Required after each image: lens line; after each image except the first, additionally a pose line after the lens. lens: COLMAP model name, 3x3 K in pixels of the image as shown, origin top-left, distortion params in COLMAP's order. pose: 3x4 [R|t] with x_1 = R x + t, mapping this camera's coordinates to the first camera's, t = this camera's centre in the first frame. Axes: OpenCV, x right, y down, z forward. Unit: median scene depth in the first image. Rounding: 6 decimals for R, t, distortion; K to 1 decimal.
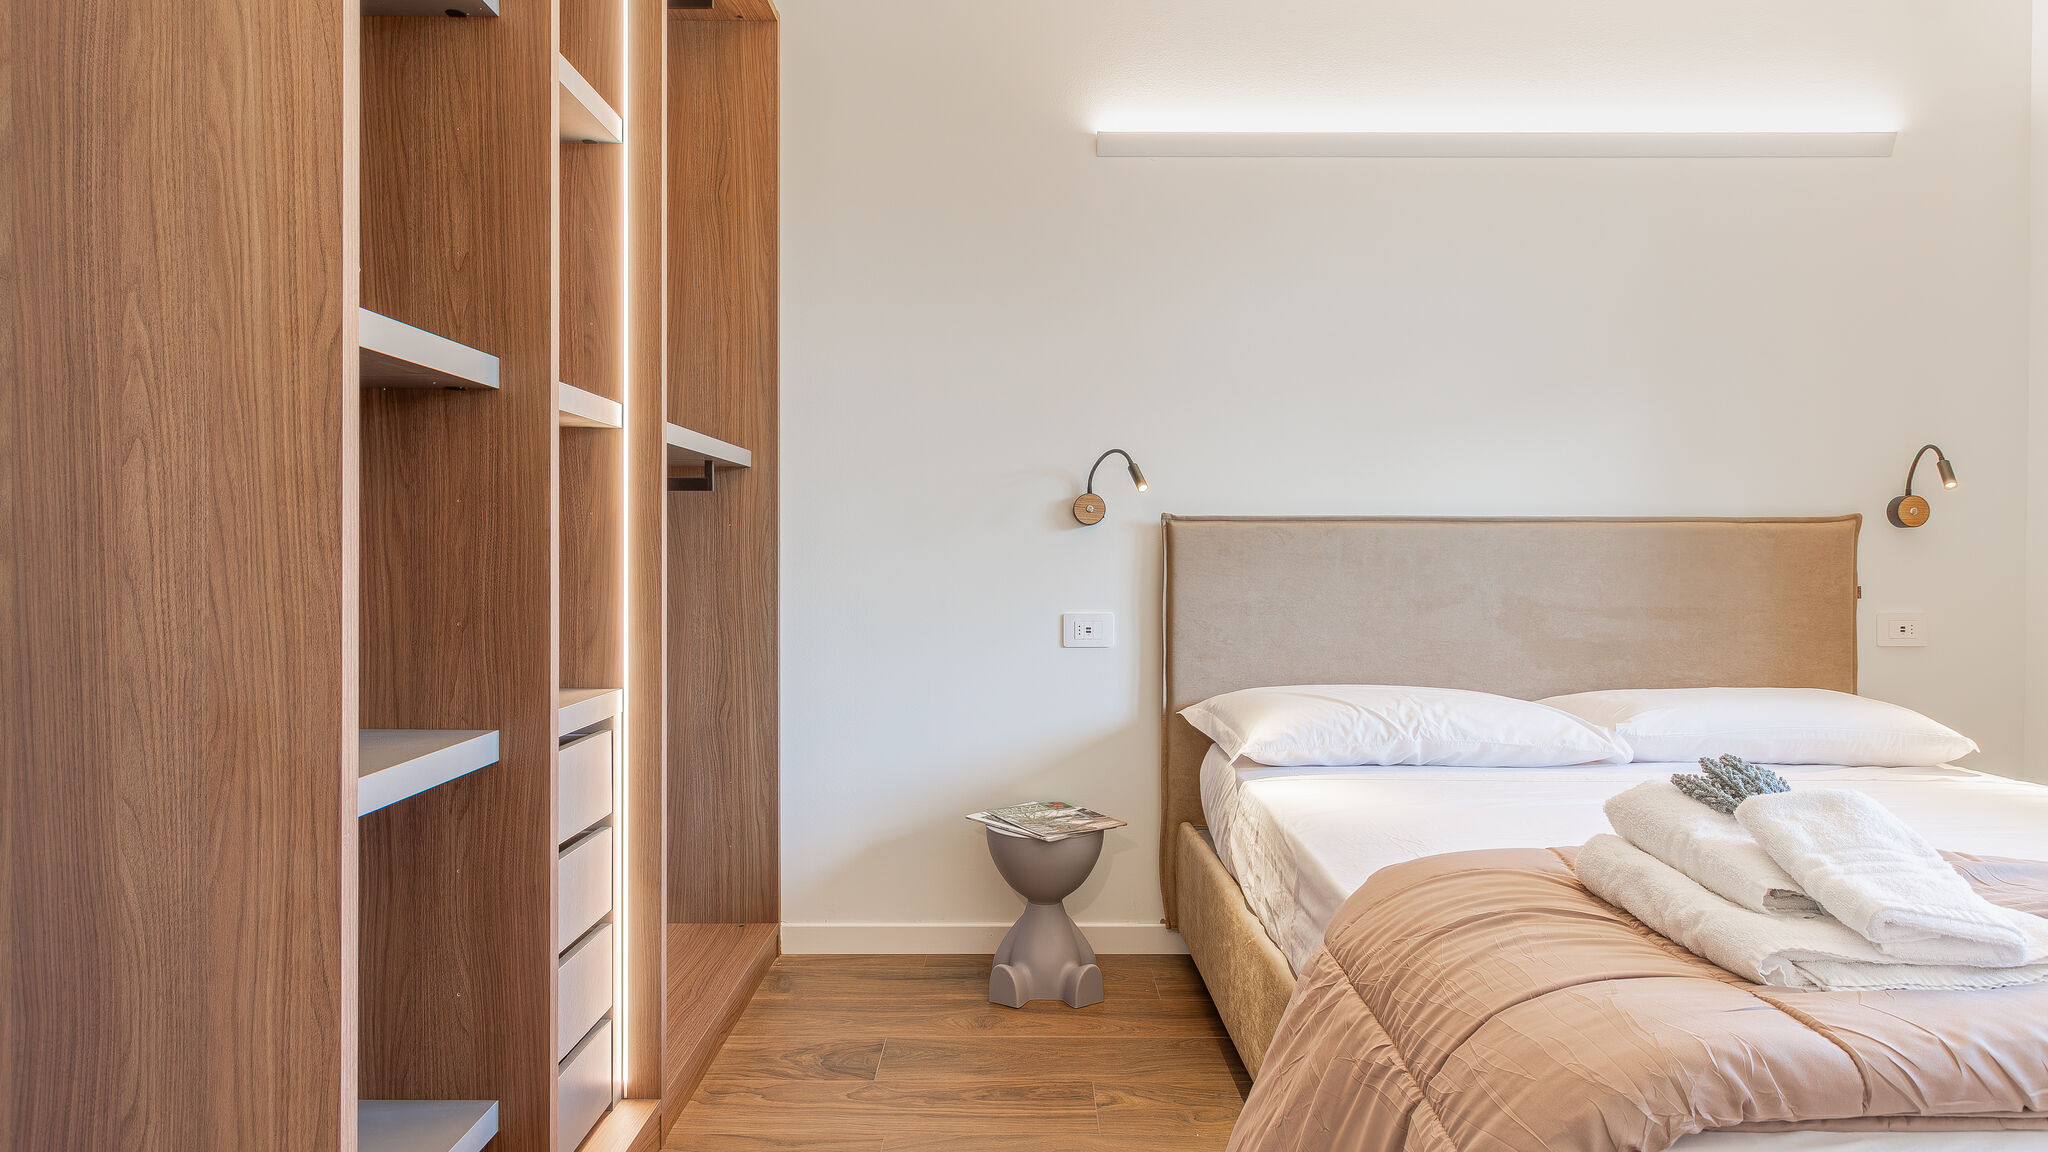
lens RADIAL K [[1182.5, 0, 1025.5], [0, 1182.5, 576.3], [0, 0, 1]] dist [-0.005302, 0.002002]
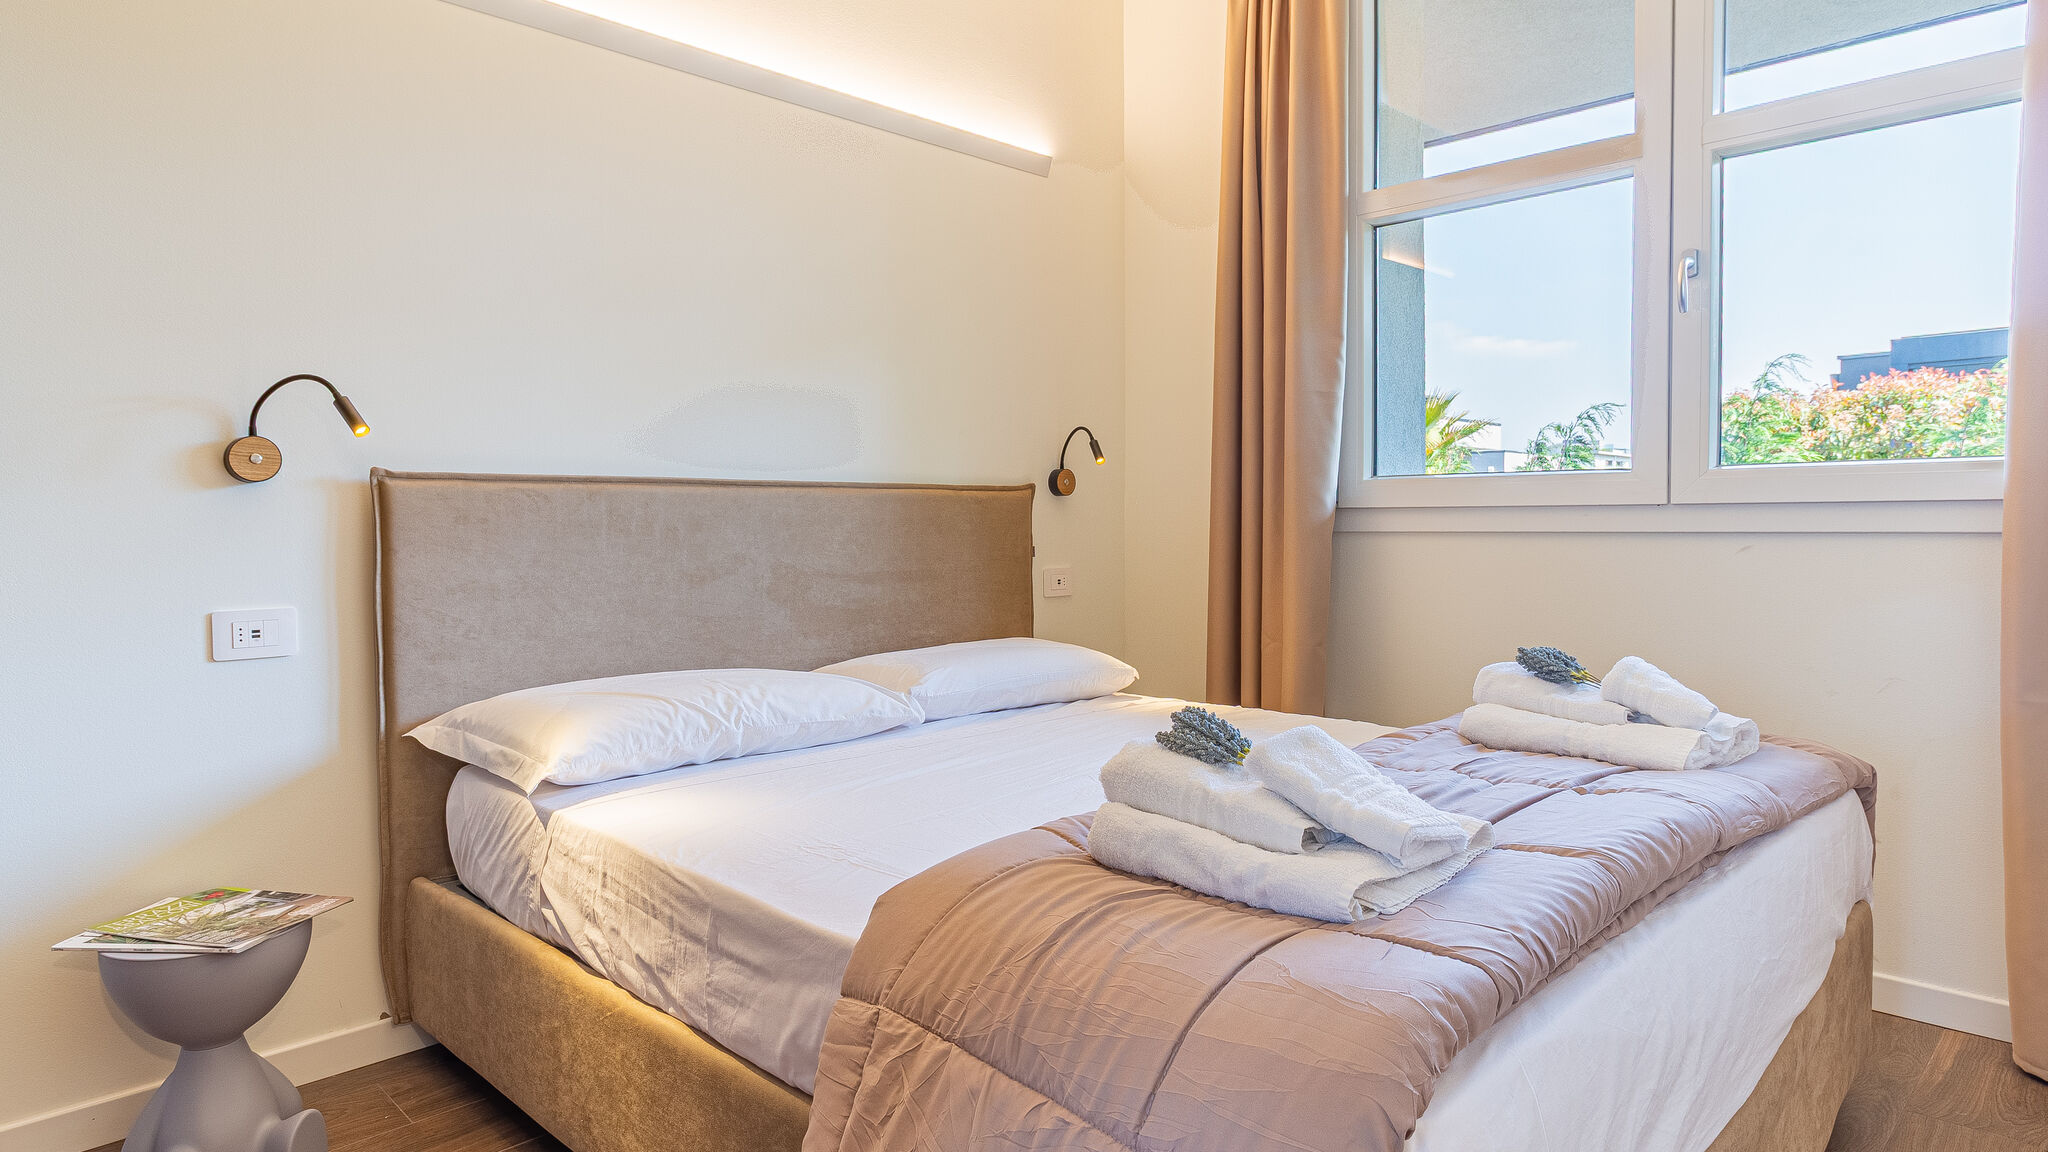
lens RADIAL K [[1182.5, 0, 1026.1], [0, 1182.5, 570.9], [0, 0, 1]] dist [-0.005302, 0.002002]
pose [[0.694442, -0.036725, 0.718610, -0.142268], [0.022902, 0.999319, 0.028938, -0.001386], [-0.719184, -0.003638, 0.694811, 0.213193]]
